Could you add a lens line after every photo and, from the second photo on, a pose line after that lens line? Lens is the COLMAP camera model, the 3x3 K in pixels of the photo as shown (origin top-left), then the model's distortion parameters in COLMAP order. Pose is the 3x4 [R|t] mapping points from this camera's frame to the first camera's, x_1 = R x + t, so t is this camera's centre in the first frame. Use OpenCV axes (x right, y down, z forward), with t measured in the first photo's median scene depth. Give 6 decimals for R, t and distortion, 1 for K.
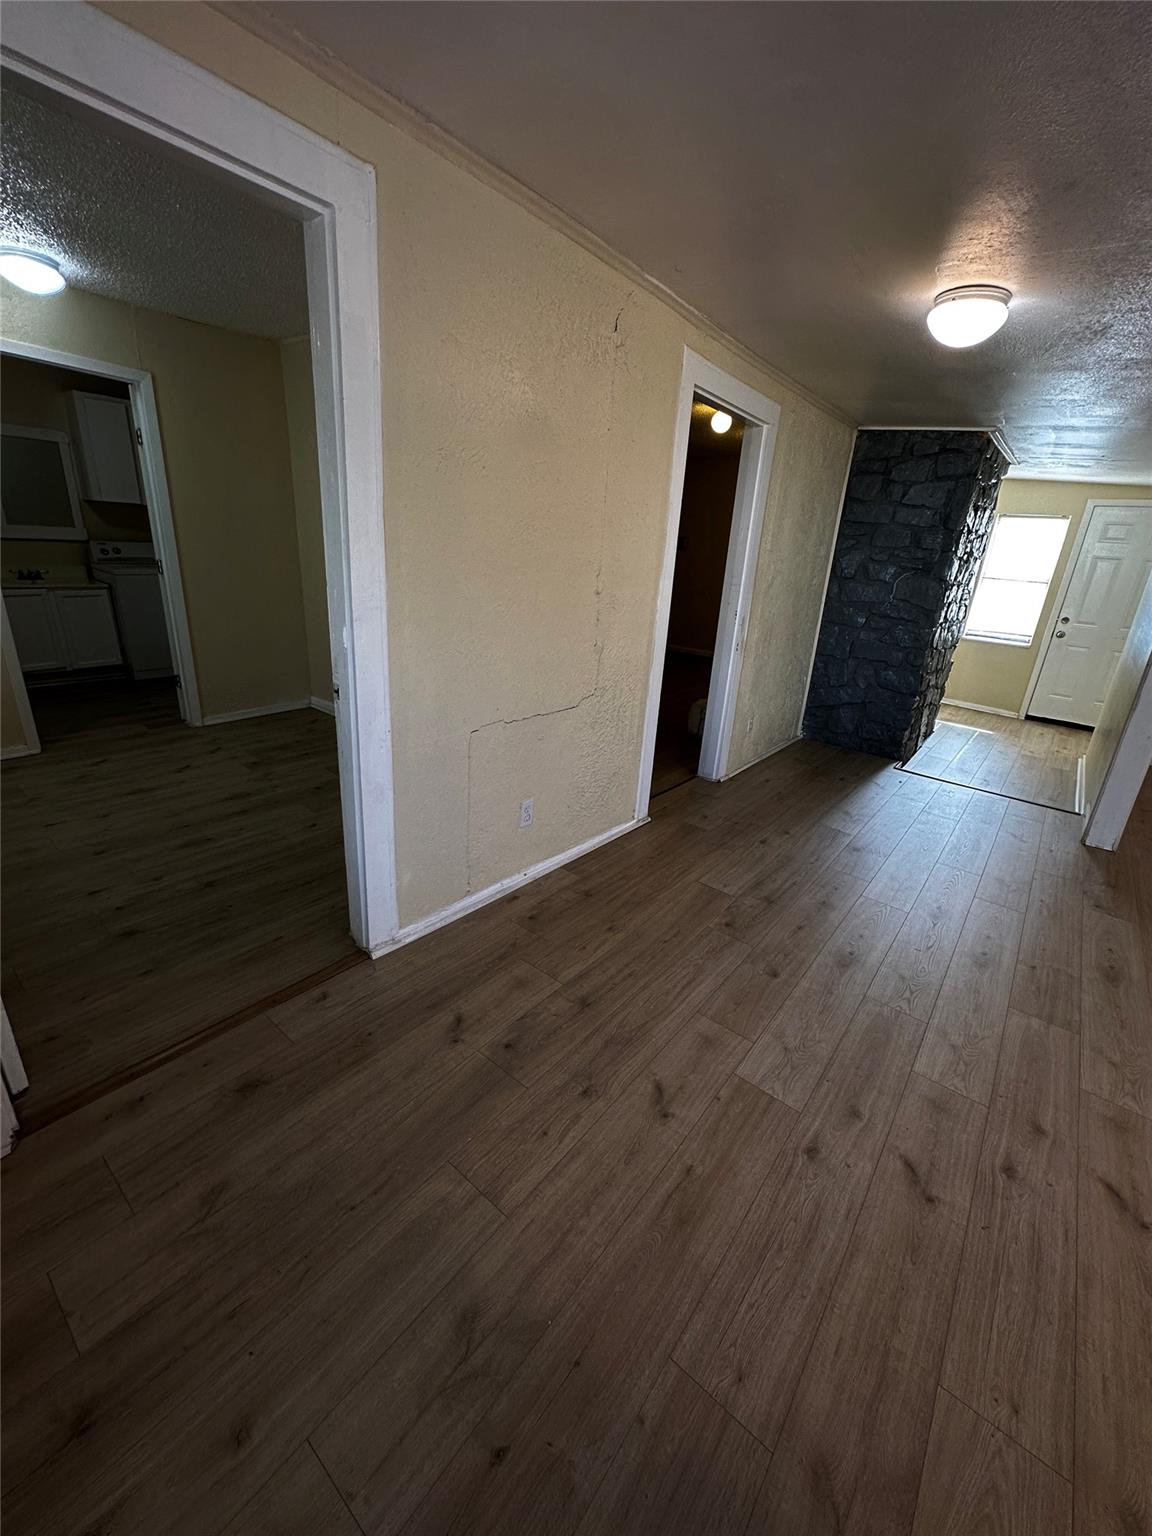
lens RADIAL K [[613.7, 0, 576.0], [0, 613.7, 765.1], [0, 0, 1]] dist [0.000307, 0.000397]
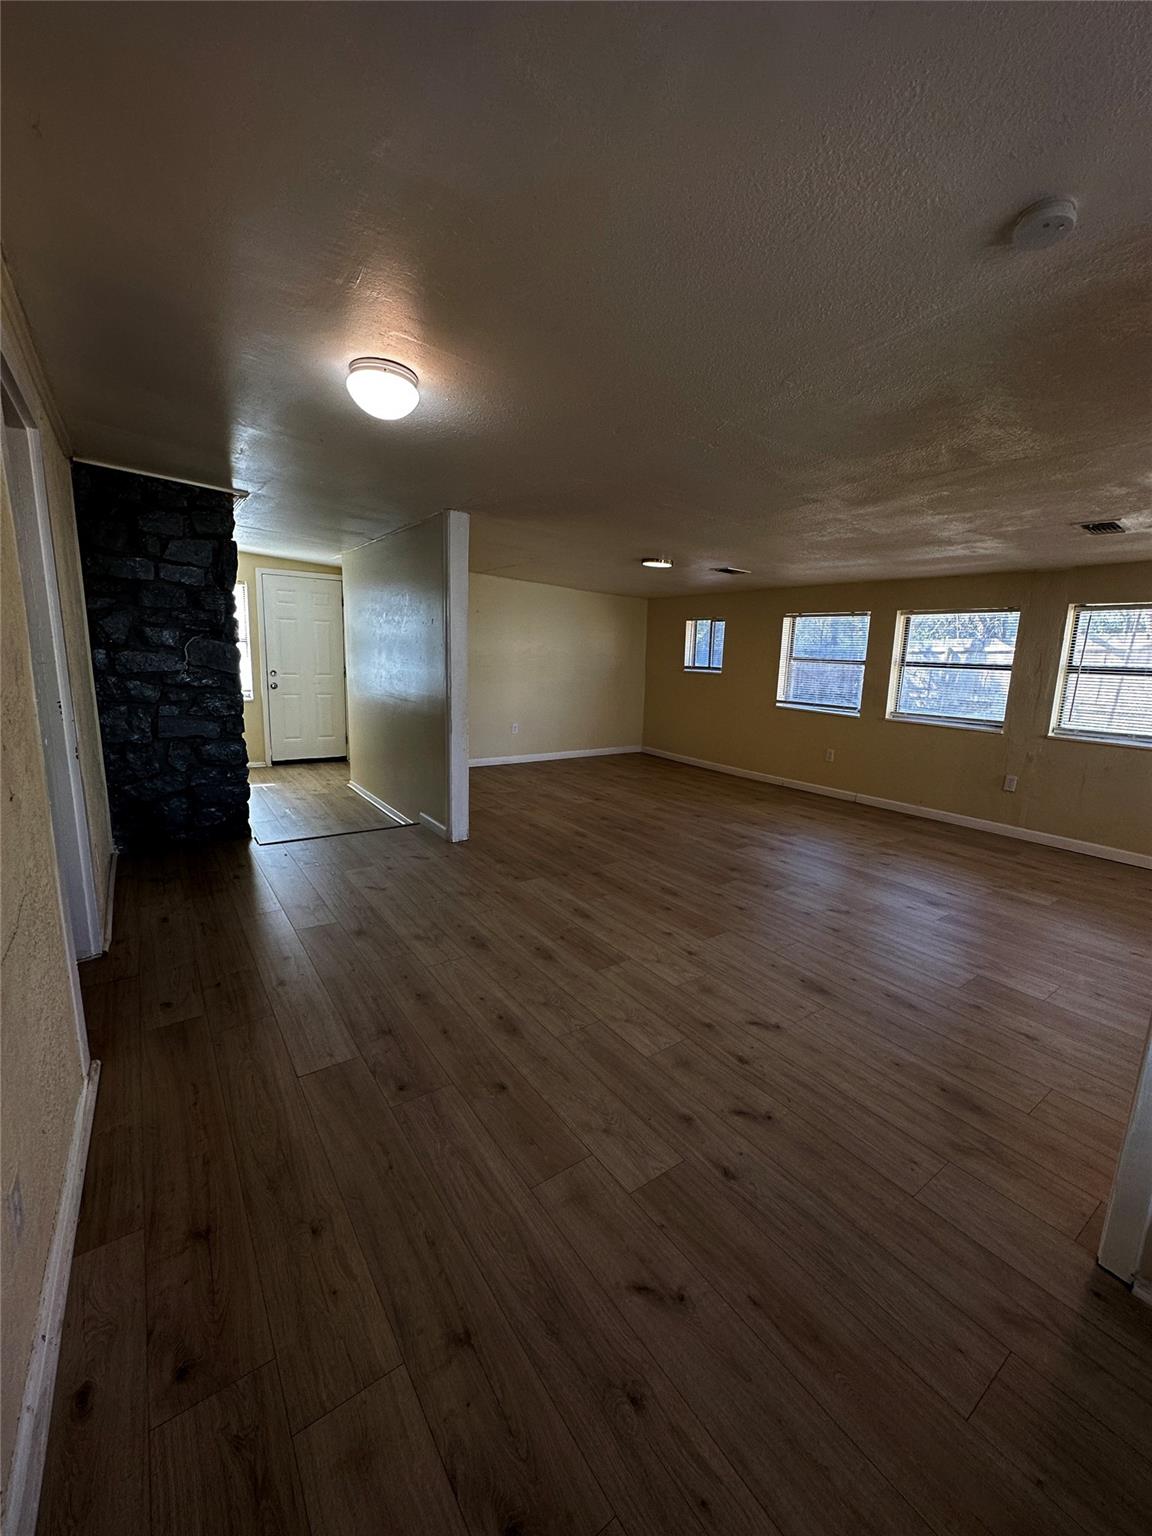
lens RADIAL K [[613.7, 0, 576.0], [0, 613.7, 765.1], [0, 0, 1]] dist [0.000307, 0.000397]
pose [[0.277206, -0.230498, 0.932753, -0.378486], [0.313910, 0.939251, 0.138812, -0.187924], [-0.908084, 0.254320, 0.332722, 0.533767]]
